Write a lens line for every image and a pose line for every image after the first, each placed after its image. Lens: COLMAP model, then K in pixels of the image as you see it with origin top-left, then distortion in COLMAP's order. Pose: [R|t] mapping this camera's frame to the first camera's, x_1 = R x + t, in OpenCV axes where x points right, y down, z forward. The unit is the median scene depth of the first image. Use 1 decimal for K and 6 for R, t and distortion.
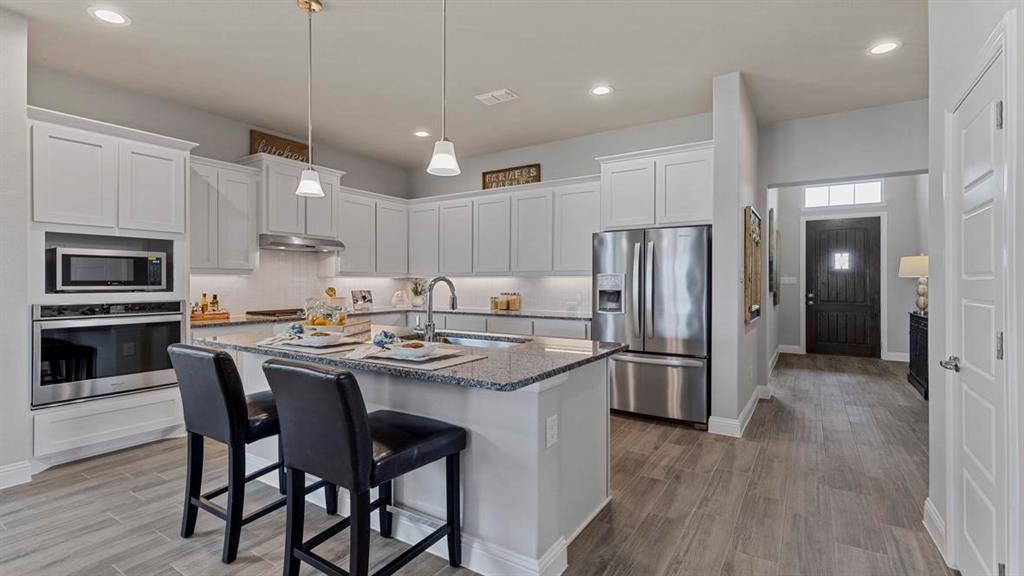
lens RADIAL K [[460.1, 0, 514.7], [0, 460.1, 284.8], [0, 0, 1]] dist [0.007212, -0.001172]
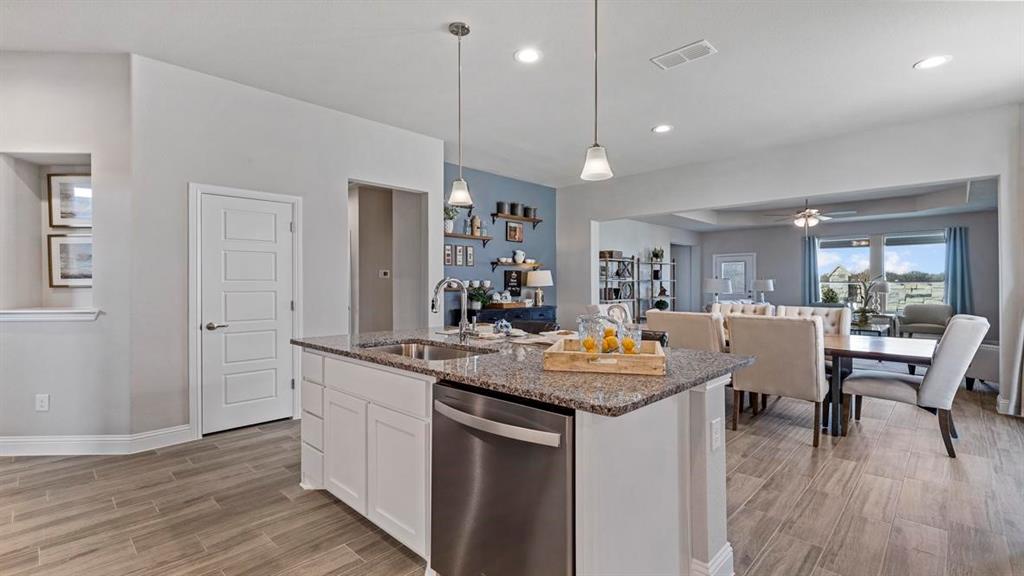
lens RADIAL K [[460.1, 0, 514.7], [0, 460.1, 284.8], [0, 0, 1]] dist [0.007212, -0.001172]
pose [[-0.981793, 0.001263, 0.189949, -0.275203], [0.002397, 0.999981, 0.005740, -0.003824], [-0.189938, 0.006090, -0.981777, 1.111272]]
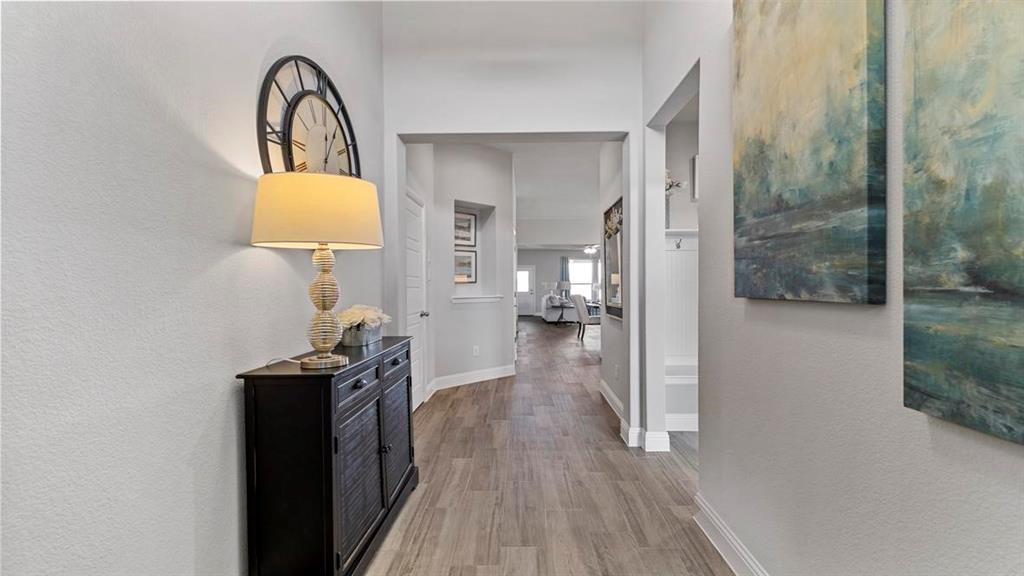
lens RADIAL K [[460.1, 0, 514.7], [0, 460.1, 284.8], [0, 0, 1]] dist [0.007212, -0.001172]
pose [[-0.849844, 0.000500, -0.527034, 1.156762], [0.001161, 0.999999, -0.000923, 0.010546], [0.527033, -0.001397, -0.849844, 1.647289]]
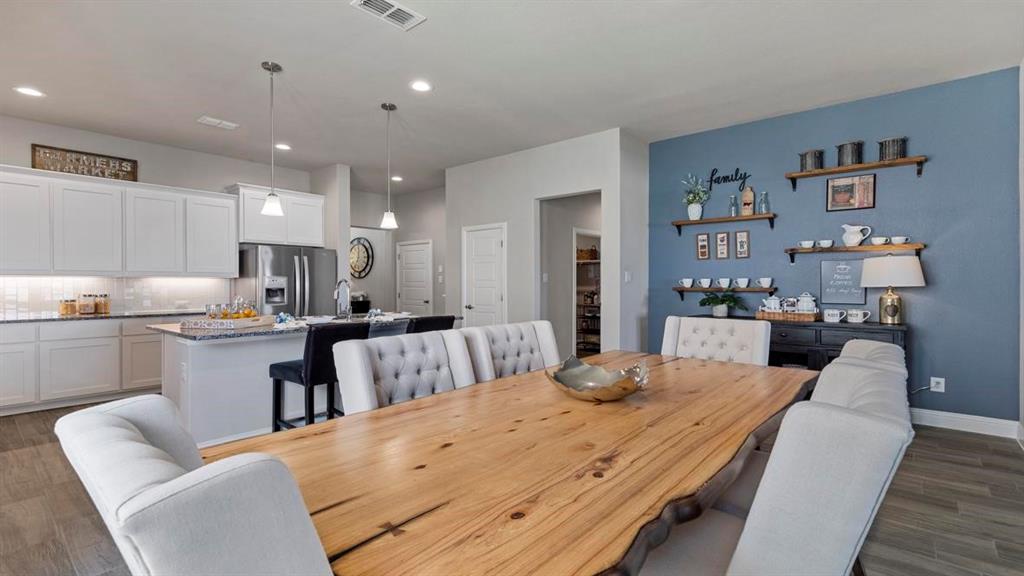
lens RADIAL K [[460.1, 0, 514.7], [0, 460.1, 284.8], [0, 0, 1]] dist [0.007212, -0.001172]
pose [[0.127230, -0.004559, 0.991863, -0.980867], [0.005194, 0.999979, 0.003931, -0.000220], [-0.991860, 0.004652, 0.127251, 0.100406]]
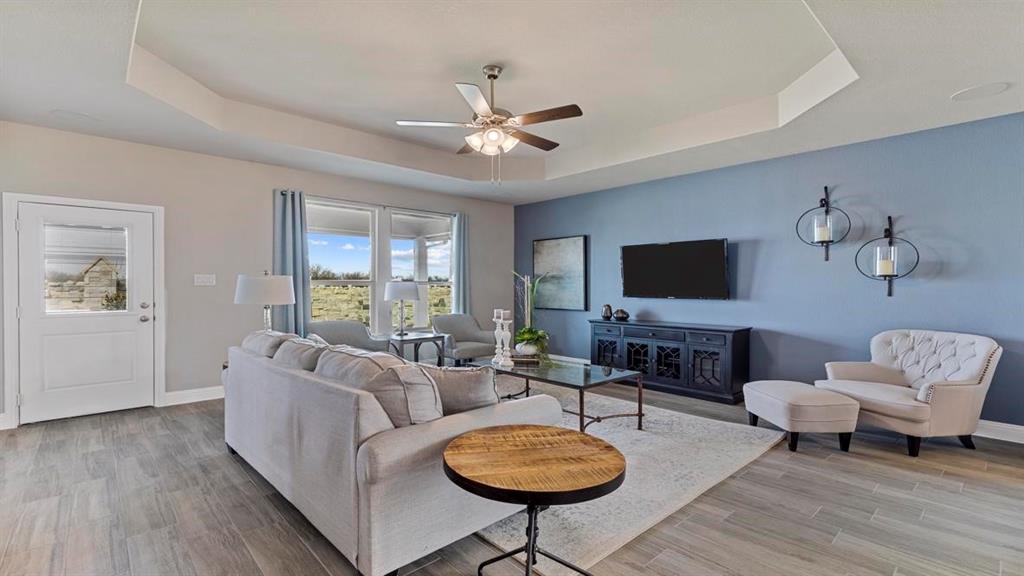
lens RADIAL K [[460.1, 0, 514.7], [0, 460.1, 284.8], [0, 0, 1]] dist [0.007212, -0.001172]
pose [[-0.250041, -0.001717, -0.968234, -0.314570], [-0.005669, 0.999984, -0.000310, 0.003588], [0.968219, 0.005411, -0.250047, -0.656096]]
